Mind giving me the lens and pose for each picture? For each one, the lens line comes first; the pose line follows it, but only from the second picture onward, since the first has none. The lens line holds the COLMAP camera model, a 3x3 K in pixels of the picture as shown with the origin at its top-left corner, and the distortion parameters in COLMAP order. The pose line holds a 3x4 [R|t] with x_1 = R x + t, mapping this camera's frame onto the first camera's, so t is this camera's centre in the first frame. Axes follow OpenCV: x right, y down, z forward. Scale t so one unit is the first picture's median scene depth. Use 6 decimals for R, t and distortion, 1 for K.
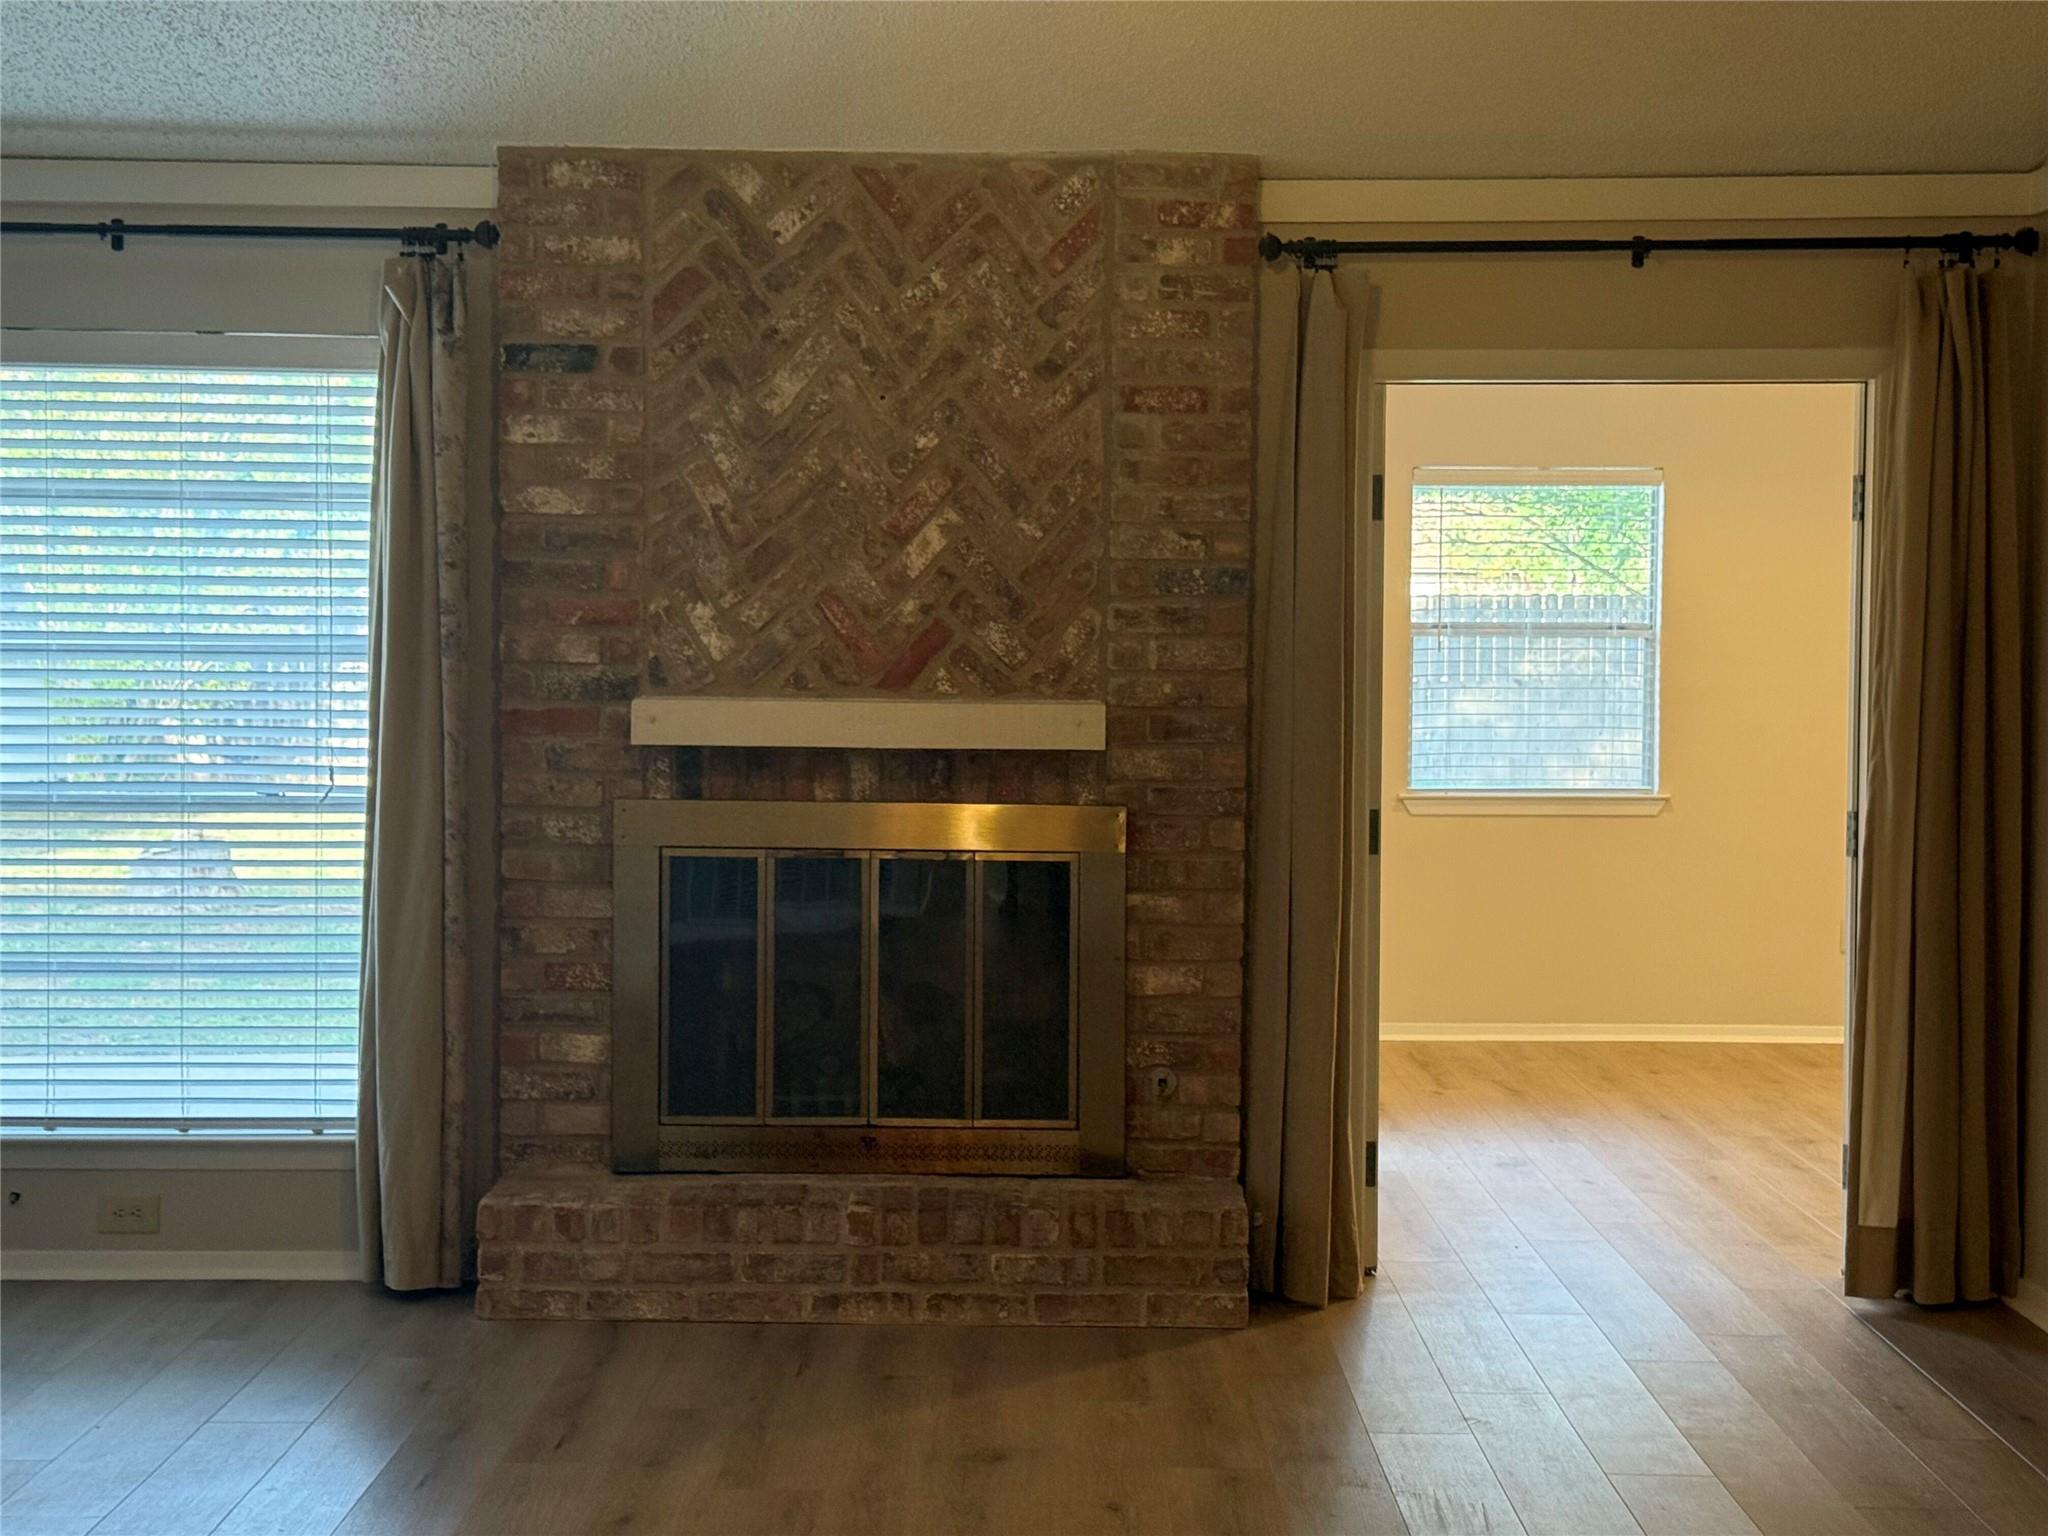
lens RADIAL K [[3024.3, 0, 1024.0], [0, 3024.3, 768.0], [0, 0, 1]] dist [0.118512, -0.003326]
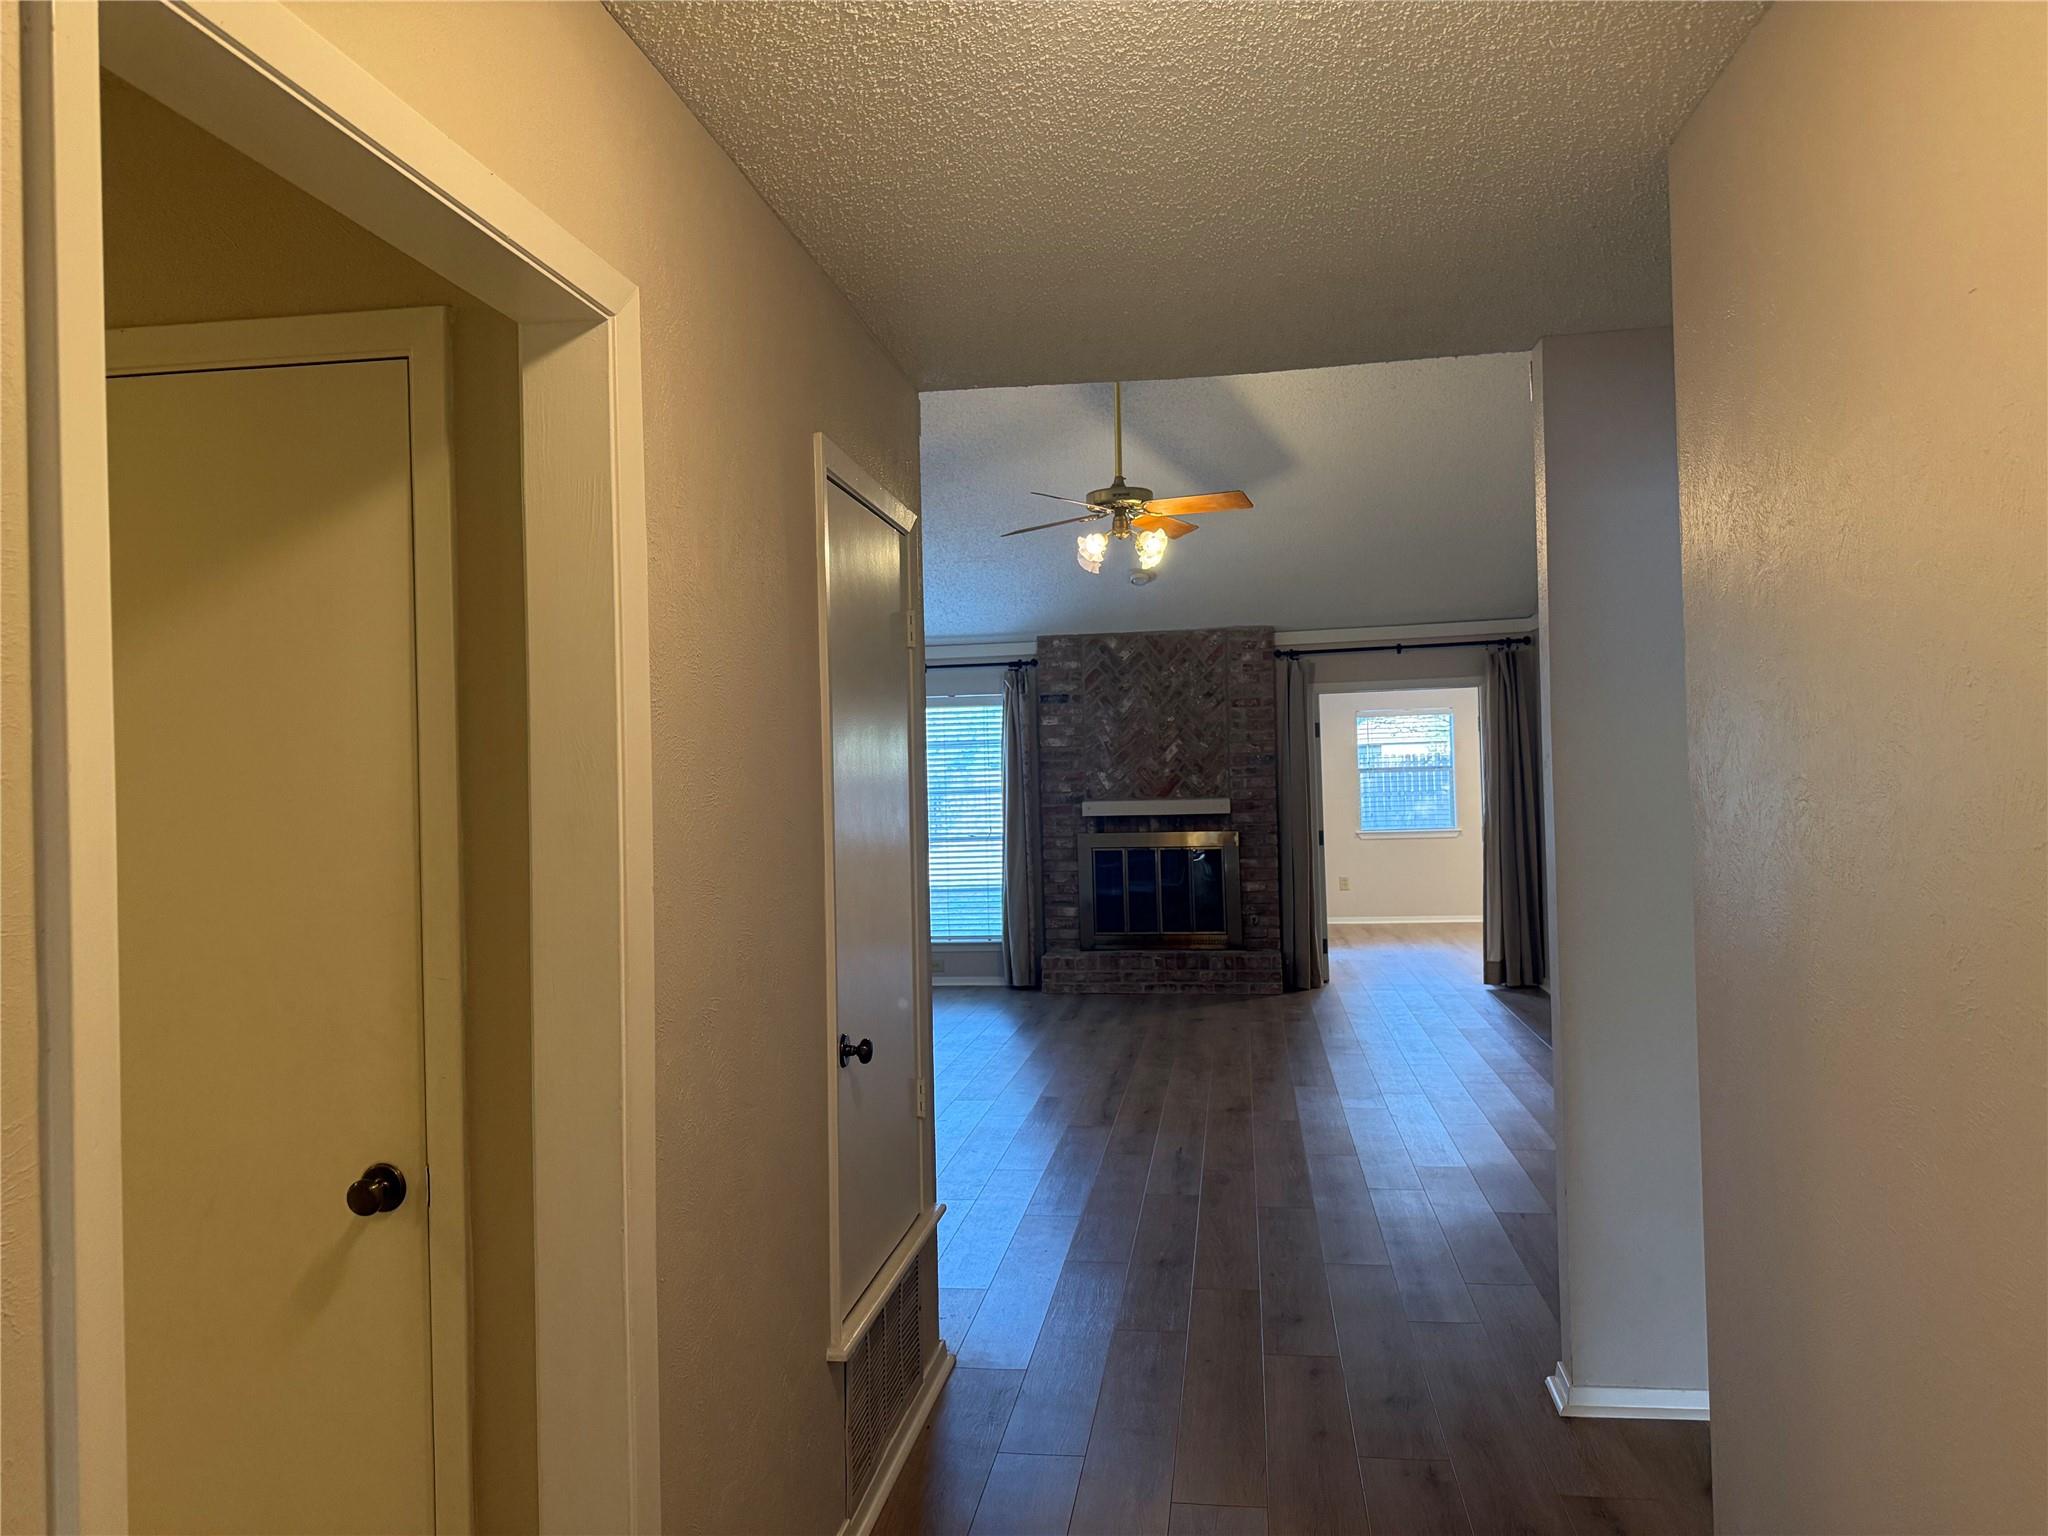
lens RADIAL K [[1459.4, 0, 1024.0], [0, 1459.4, 768.0], [0, 0, 1]] dist [0.141370, -0.214778]
pose [[0.988751, -0.037472, -0.144802, 0.036339], [0.029658, 0.998004, -0.055751, 0.025446], [0.146602, 0.050829, 0.987889, -0.547124]]
